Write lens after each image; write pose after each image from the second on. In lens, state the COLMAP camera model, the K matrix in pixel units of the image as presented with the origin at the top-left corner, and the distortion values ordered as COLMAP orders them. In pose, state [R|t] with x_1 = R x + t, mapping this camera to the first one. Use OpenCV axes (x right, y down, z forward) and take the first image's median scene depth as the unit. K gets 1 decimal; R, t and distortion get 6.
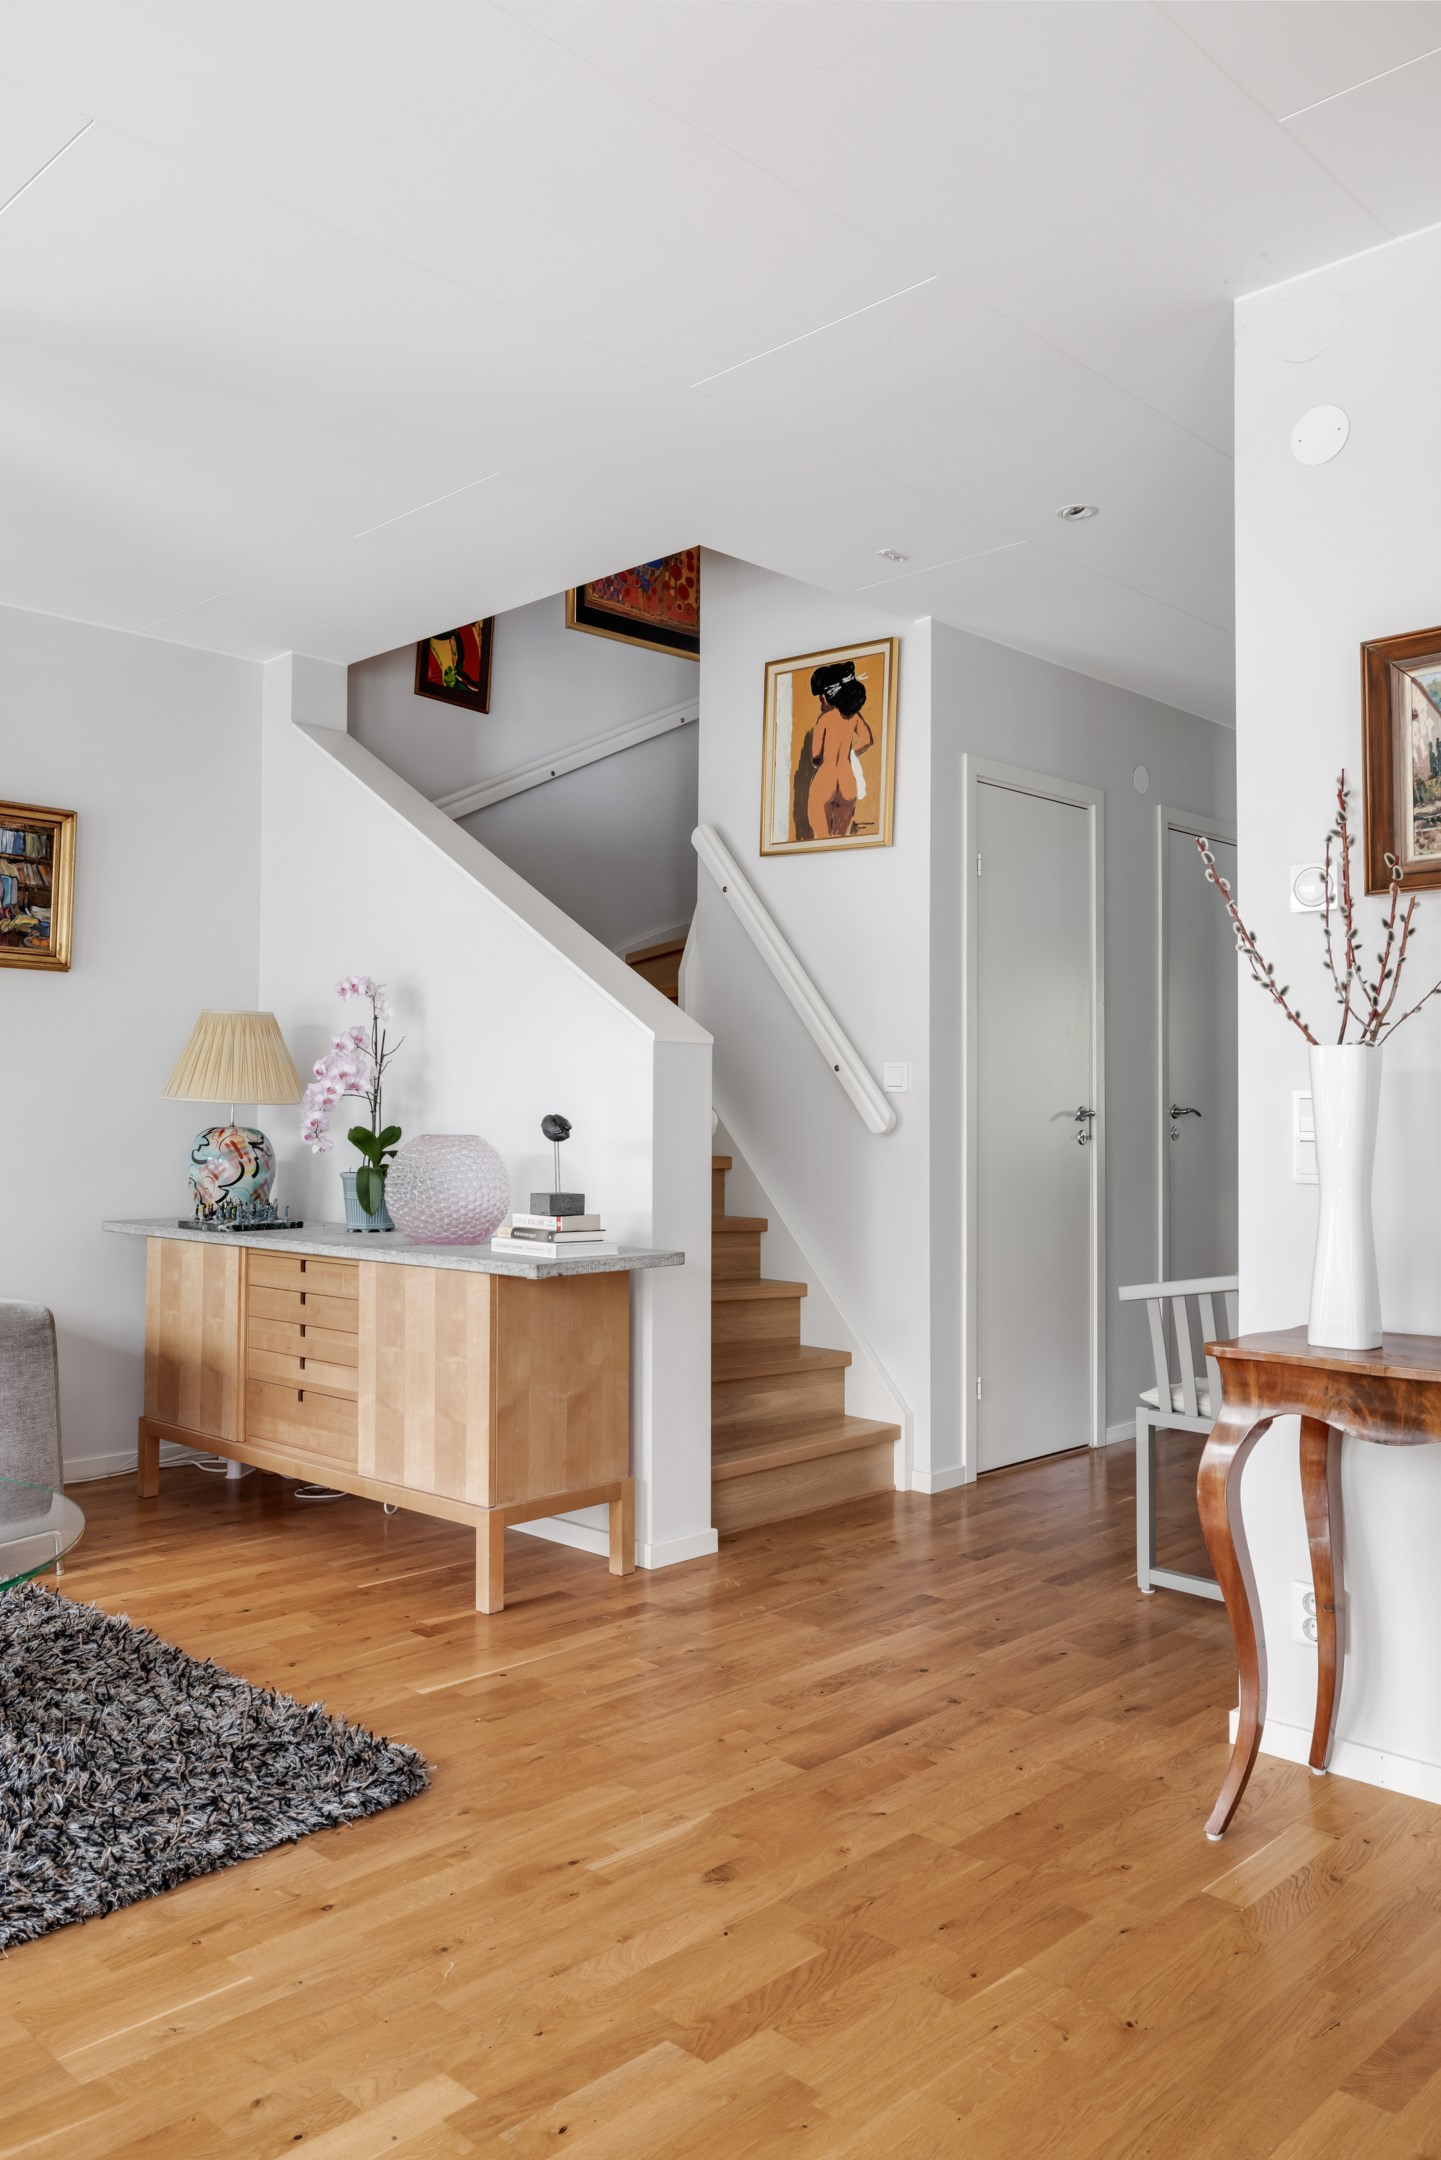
lens RADIAL K [[1595.9, 0, 694.9], [0, 1595.9, 1069.1], [0, 0, 1]] dist [-0.006659, 0.009158]
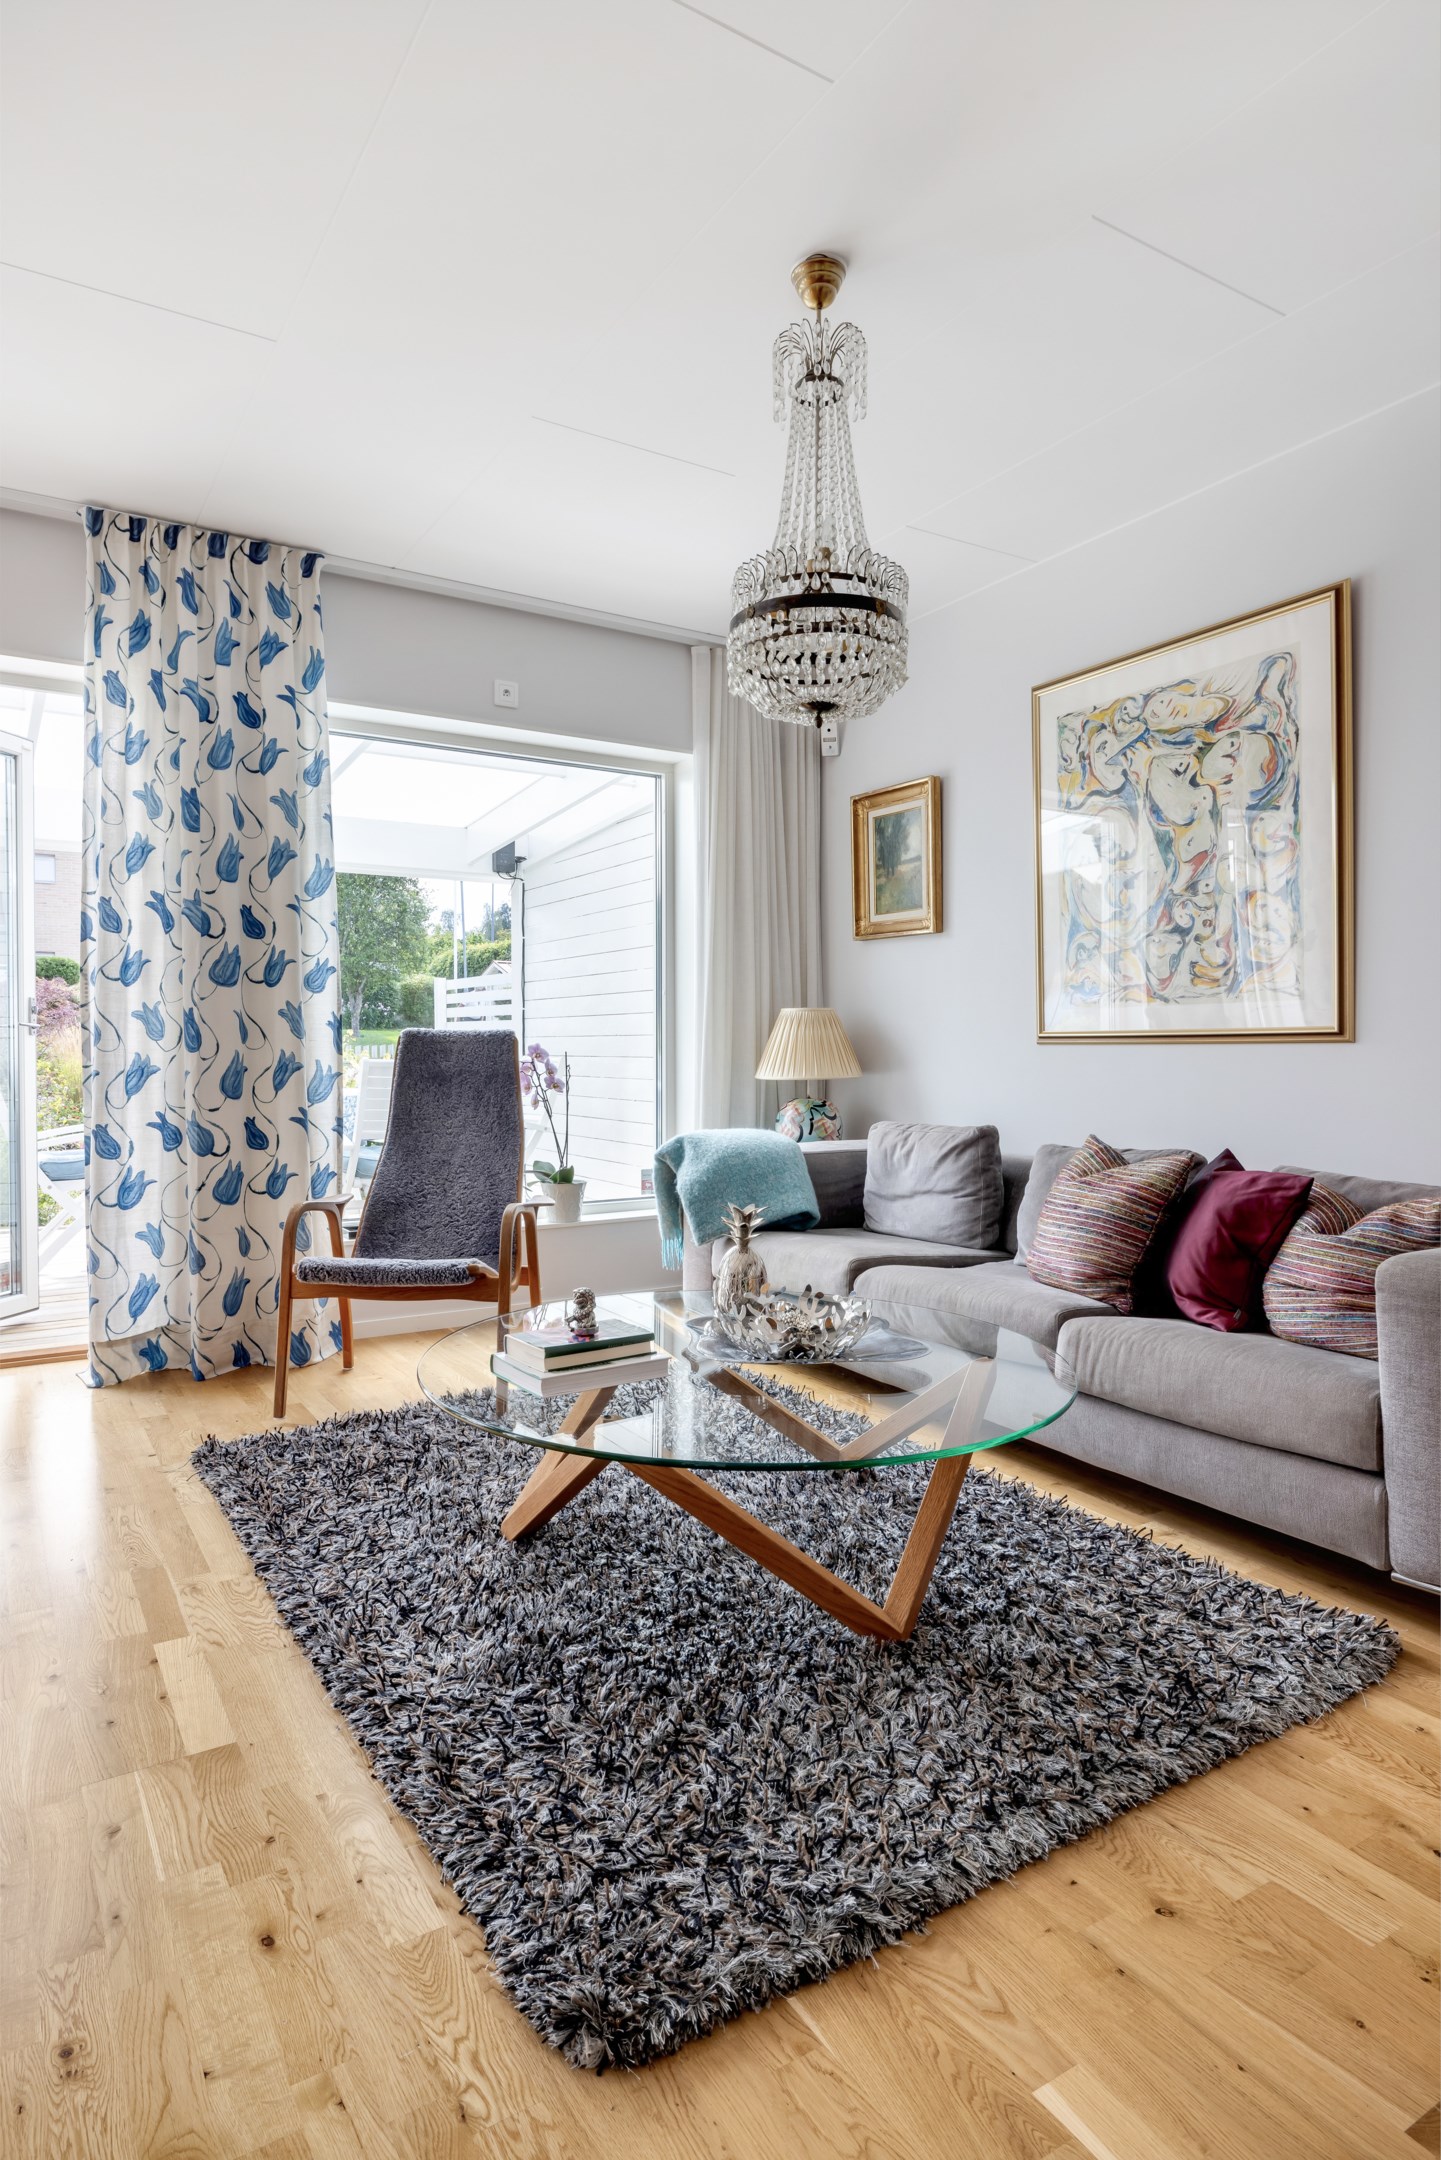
lens RADIAL K [[1209.0, 0, 691.3], [0, 1209.0, 1061.2], [0, 0, 1]] dist [-0.001937, 0.002110]
pose [[-0.240702, 0.008525, -0.970562, 0.197180], [0.025348, 0.999676, 0.002495, 0.055793], [0.970268, -0.024001, -0.240840, 0.877757]]
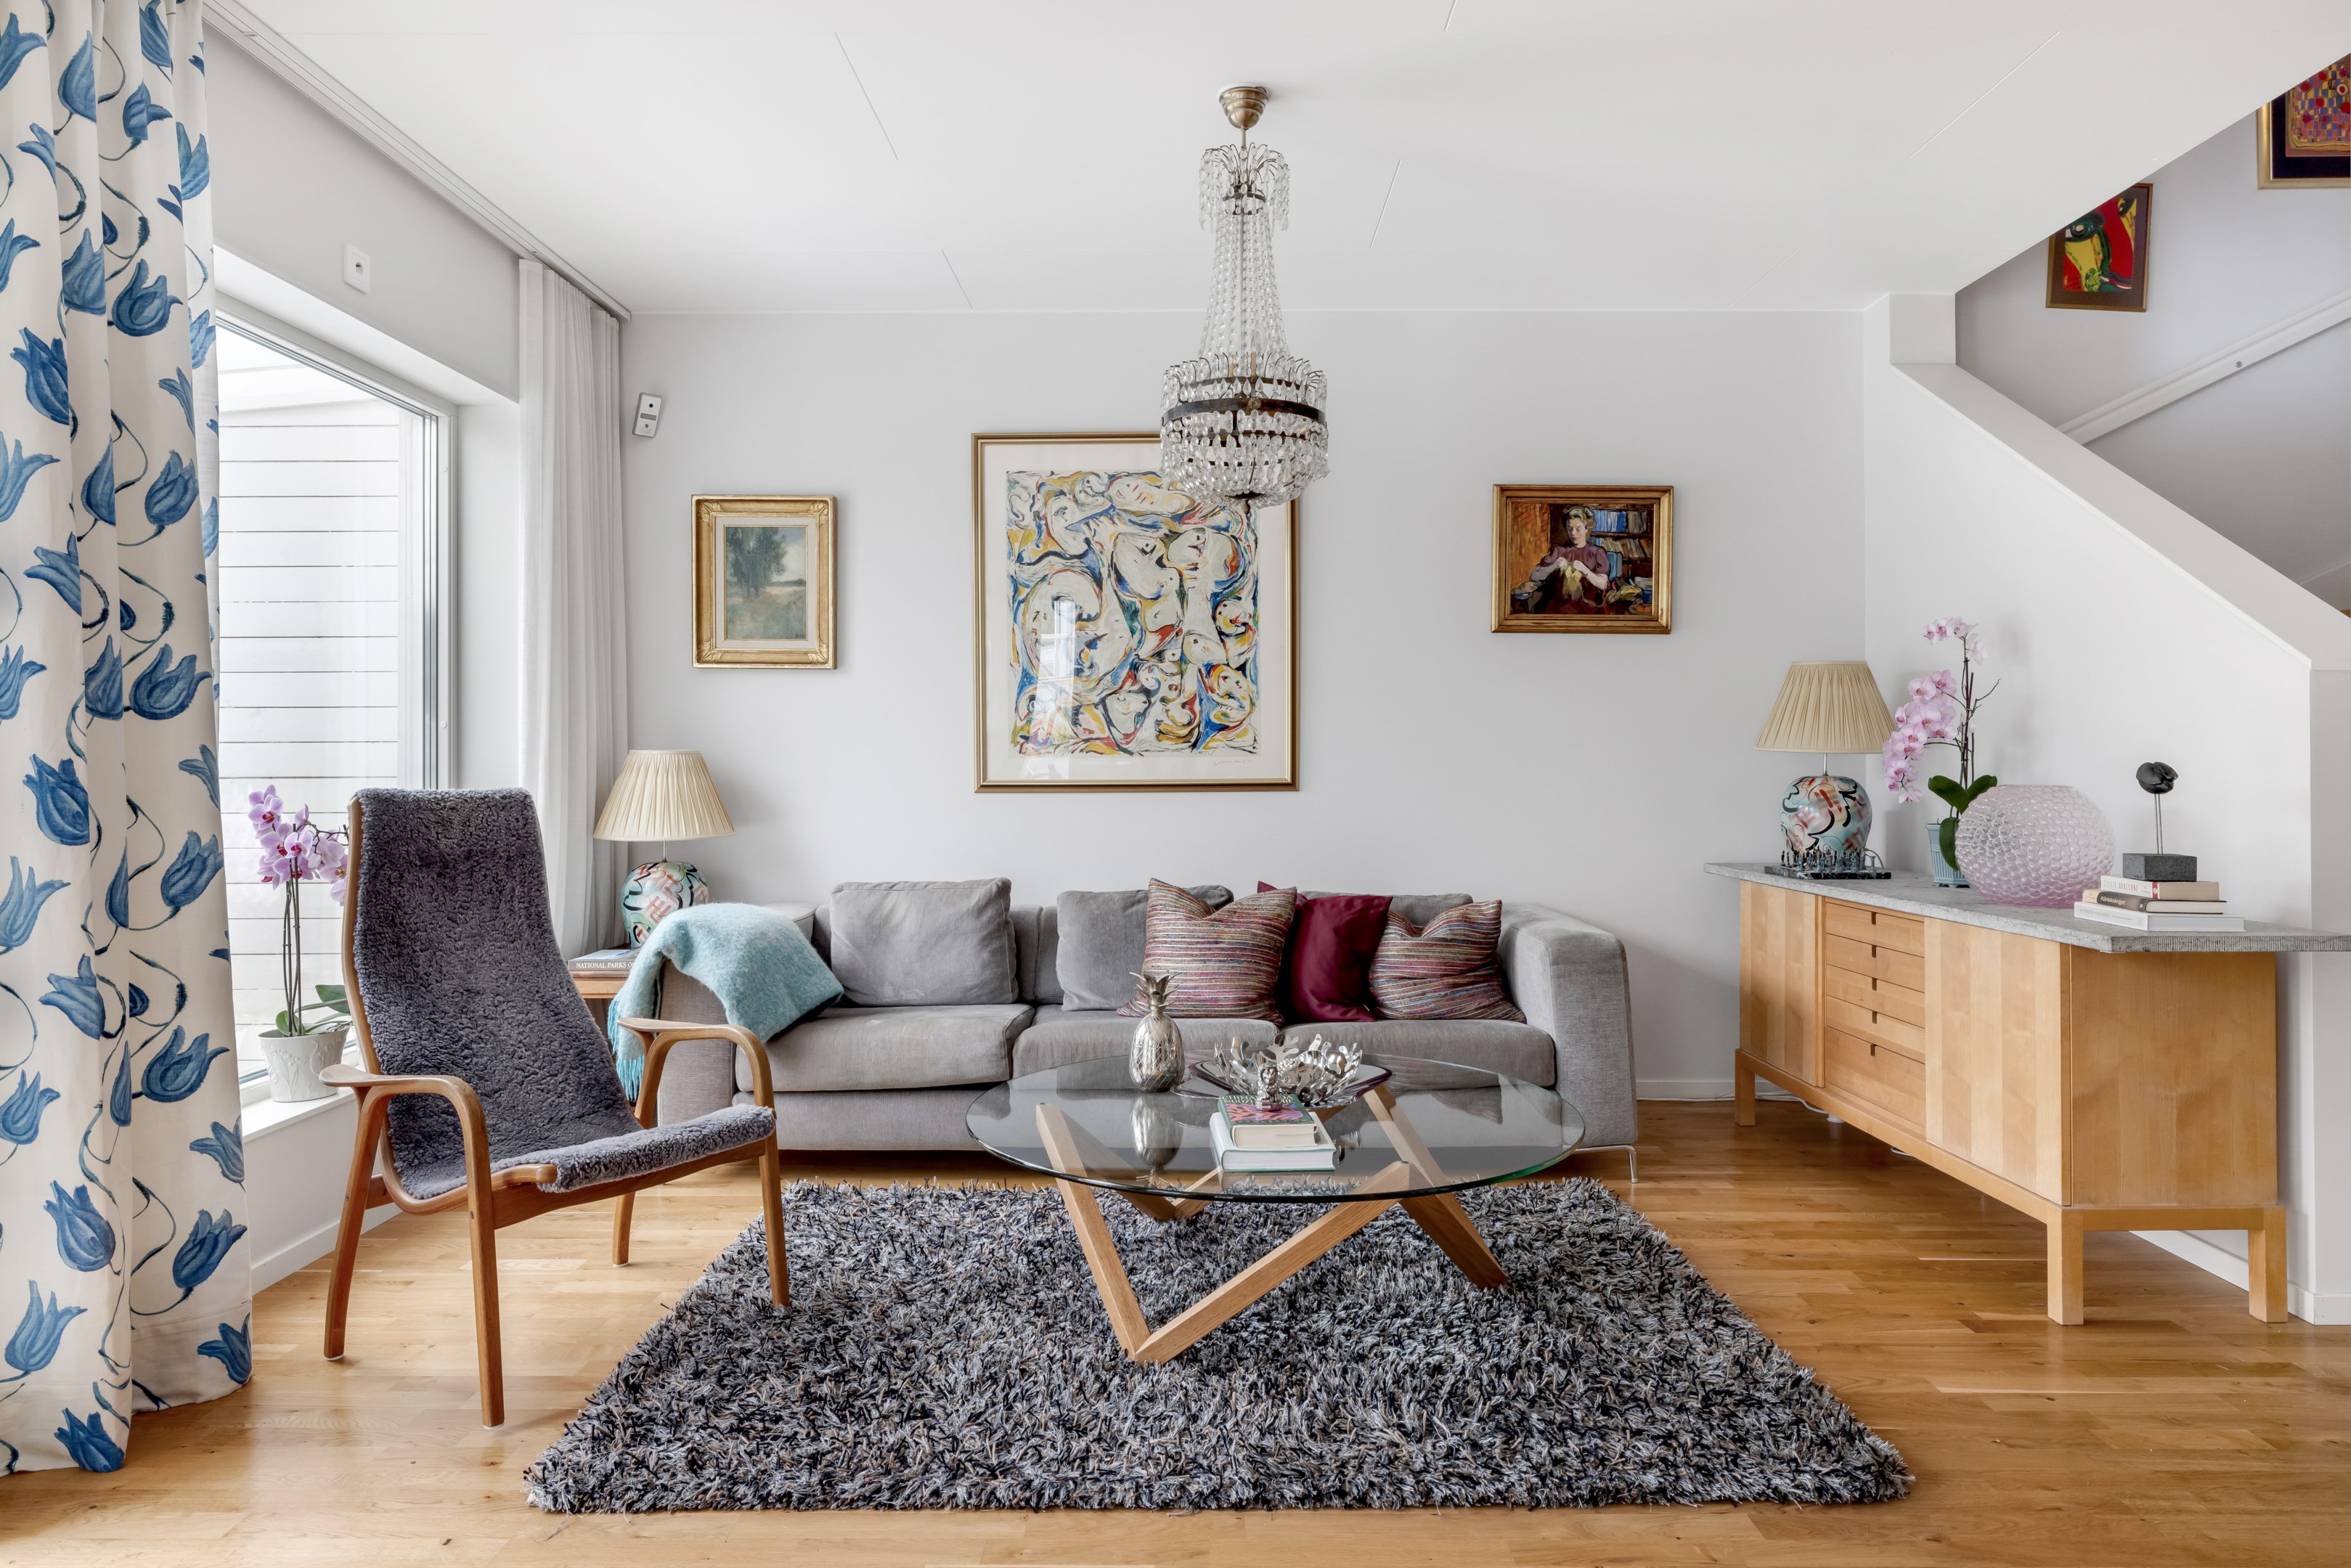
lens RADIAL K [[1427.0, 0, 1190.2], [0, 1427.0, 746.2], [0, 0, 1]] dist [-0.007808, 0.003765]
pose [[0.704172, -0.012719, -0.709915, 0.098592], [0.023924, 0.999697, 0.005821, 0.003480], [0.709626, -0.021083, 0.704263, 0.107955]]
